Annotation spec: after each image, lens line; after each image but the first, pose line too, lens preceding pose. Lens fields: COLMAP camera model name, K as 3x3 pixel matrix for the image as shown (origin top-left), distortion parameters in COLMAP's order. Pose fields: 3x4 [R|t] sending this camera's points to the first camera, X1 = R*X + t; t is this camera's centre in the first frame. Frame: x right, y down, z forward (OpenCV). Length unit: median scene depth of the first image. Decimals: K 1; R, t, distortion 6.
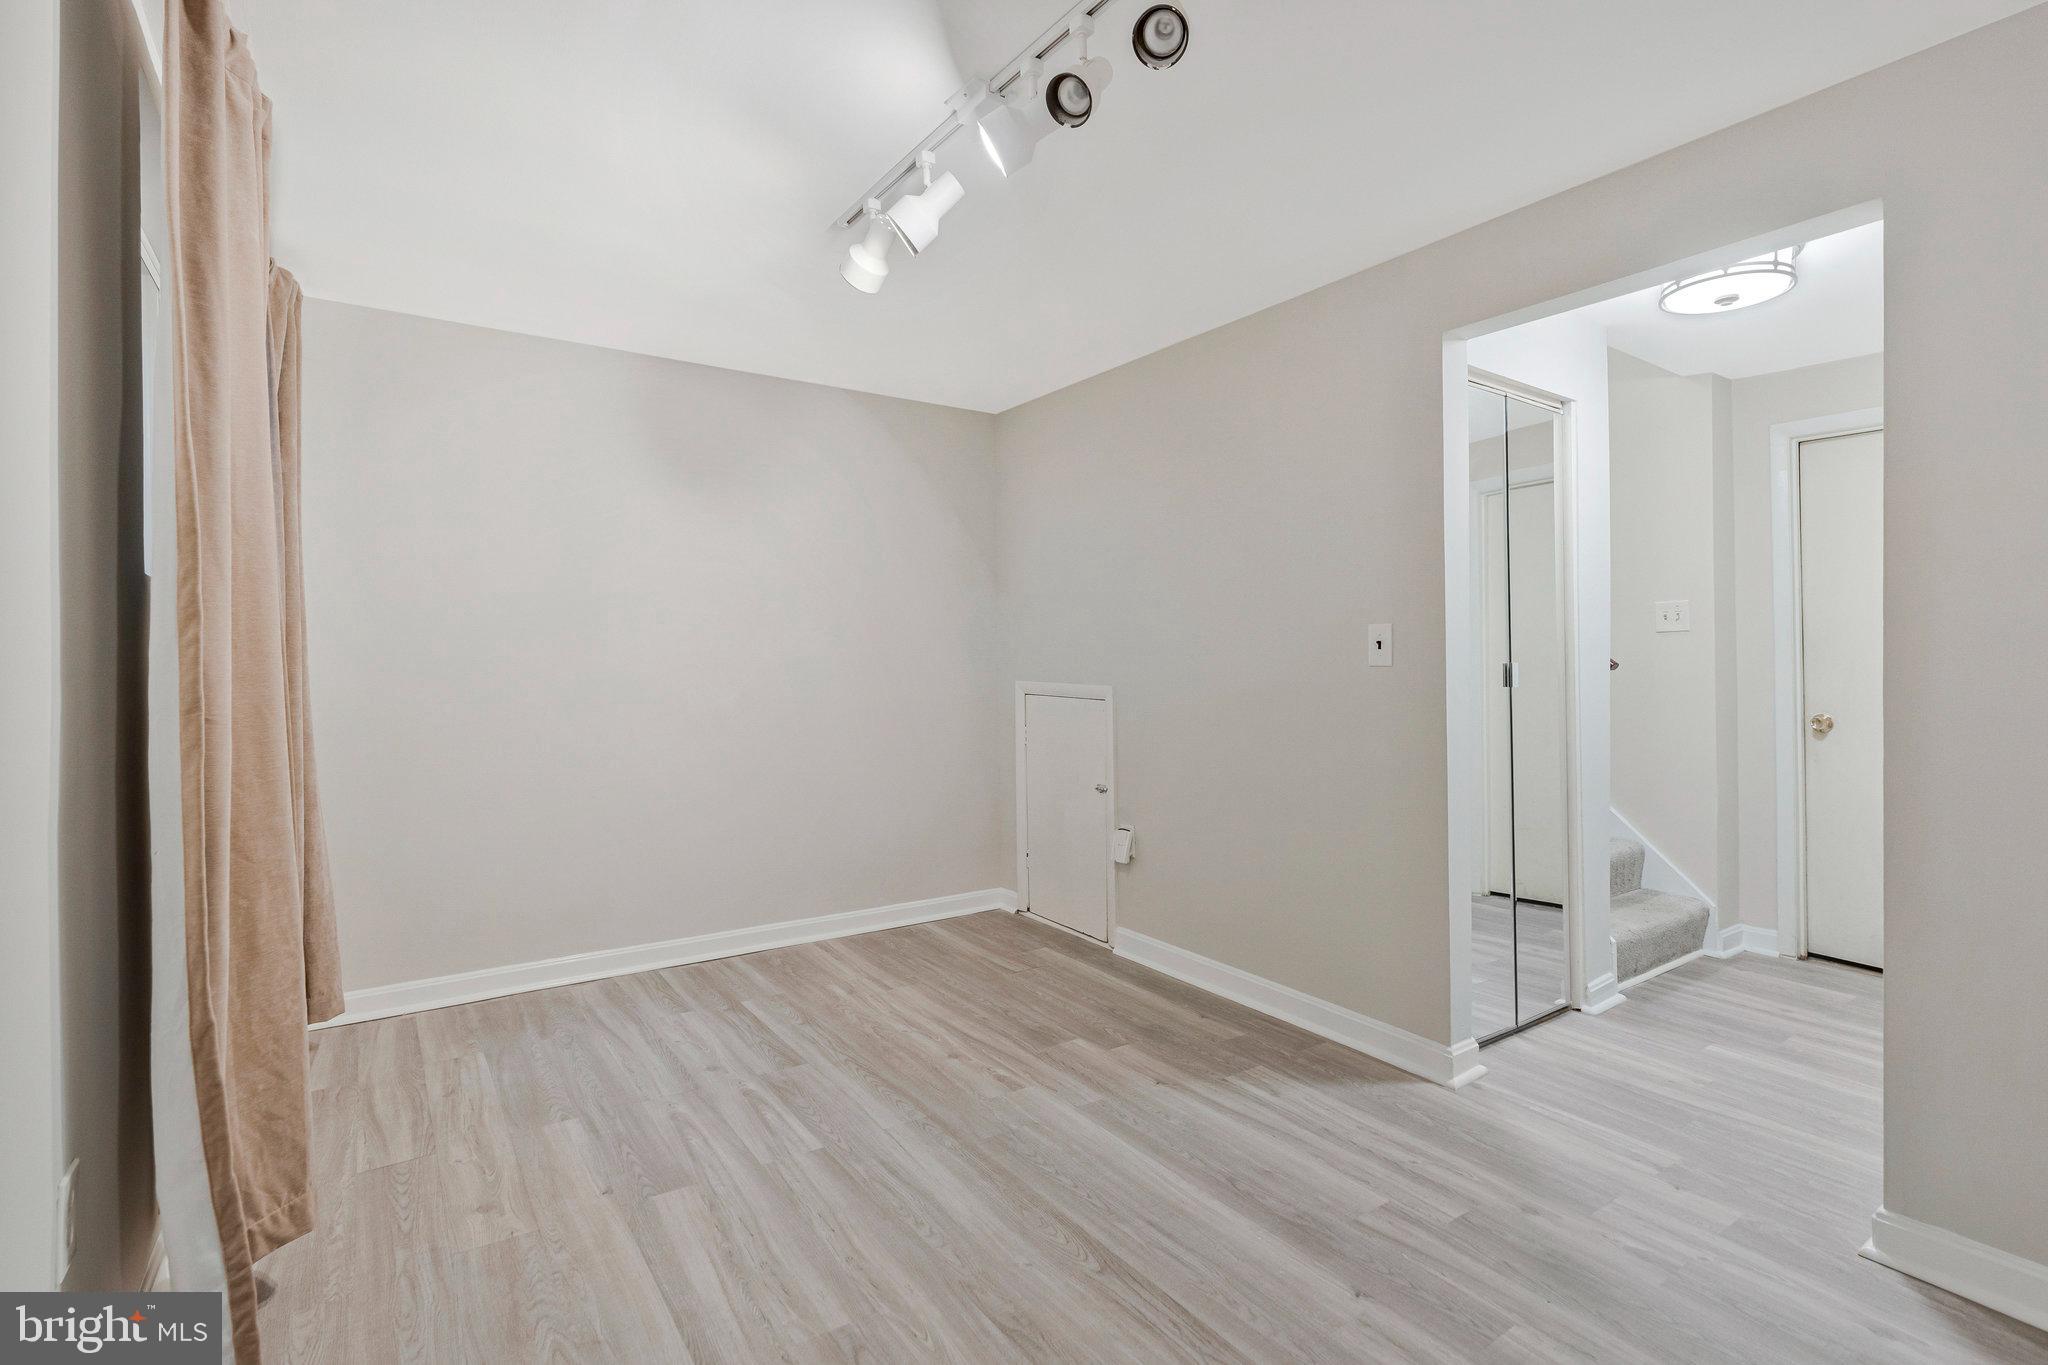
lens RADIAL K [[964.4, 0, 1014.0], [0, 964.4, 655.7], [0, 0, 1]] dist [0.013439, -0.000164]
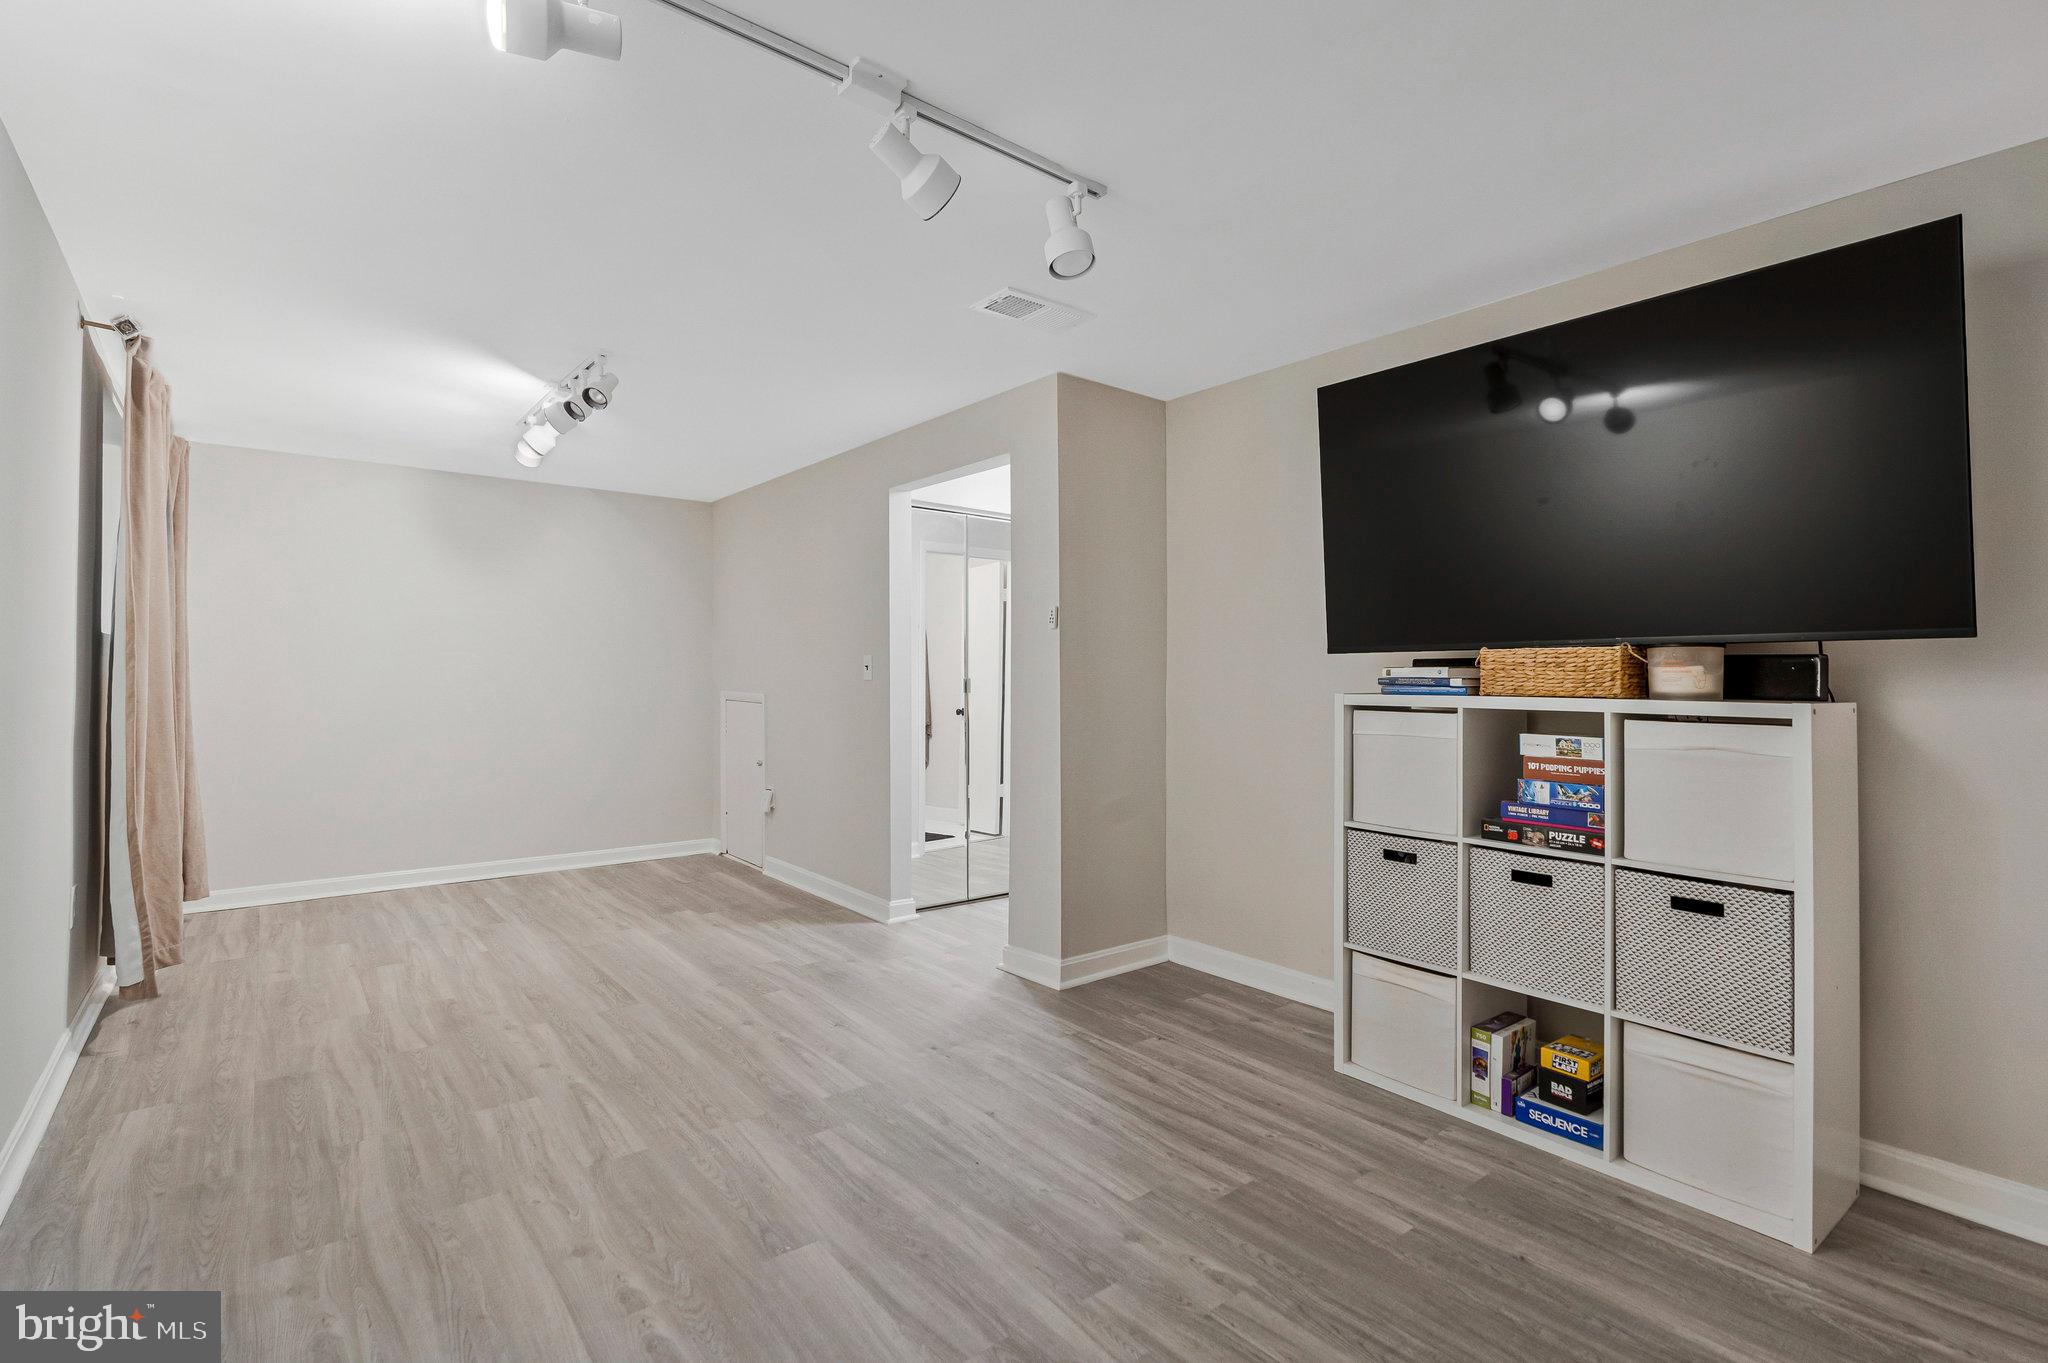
lens RADIAL K [[961.5, 0, 1031.7], [0, 961.5, 646.8], [0, 0, 1]] dist [-0.001817, -0.000054]
pose [[0.996733, 0.002262, 0.080735, 0.562655], [-0.000415, 0.999738, -0.022888, -0.010865], [-0.080766, 0.022779, 0.996473, -0.733060]]
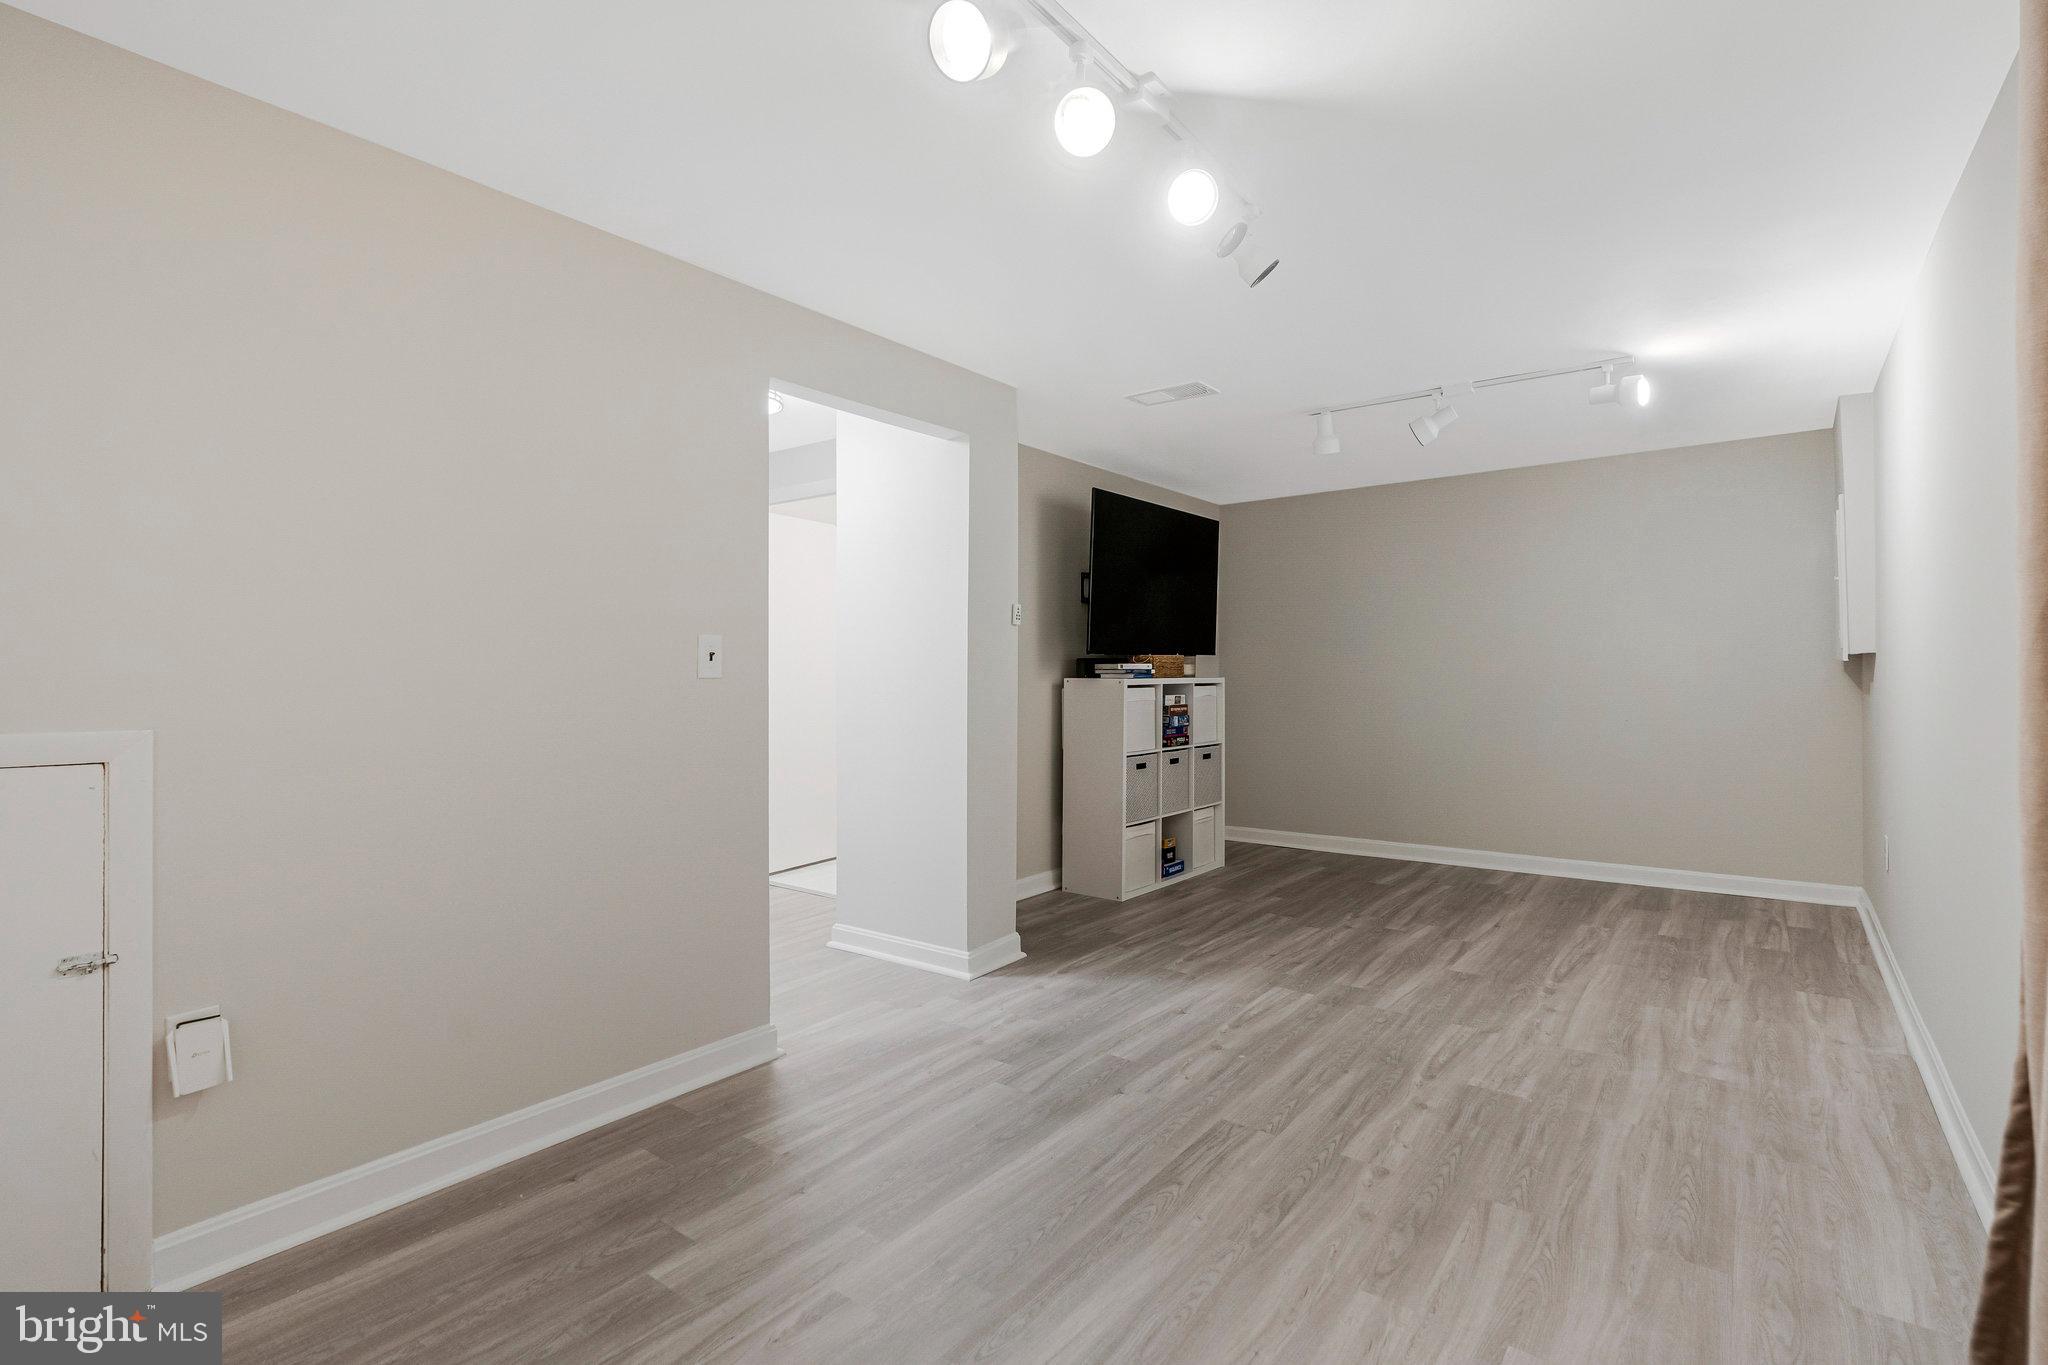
lens RADIAL K [[929.5, 0, 1040.5], [0, 929.5, 685.7], [0, 0, 1]] dist [-0.026040, 0.009124]
pose [[-0.314057, -0.019272, 0.949209, -0.634939], [-0.005479, 0.999814, 0.018486, -0.001104], [-0.949388, 0.000605, -0.314104, 1.038350]]
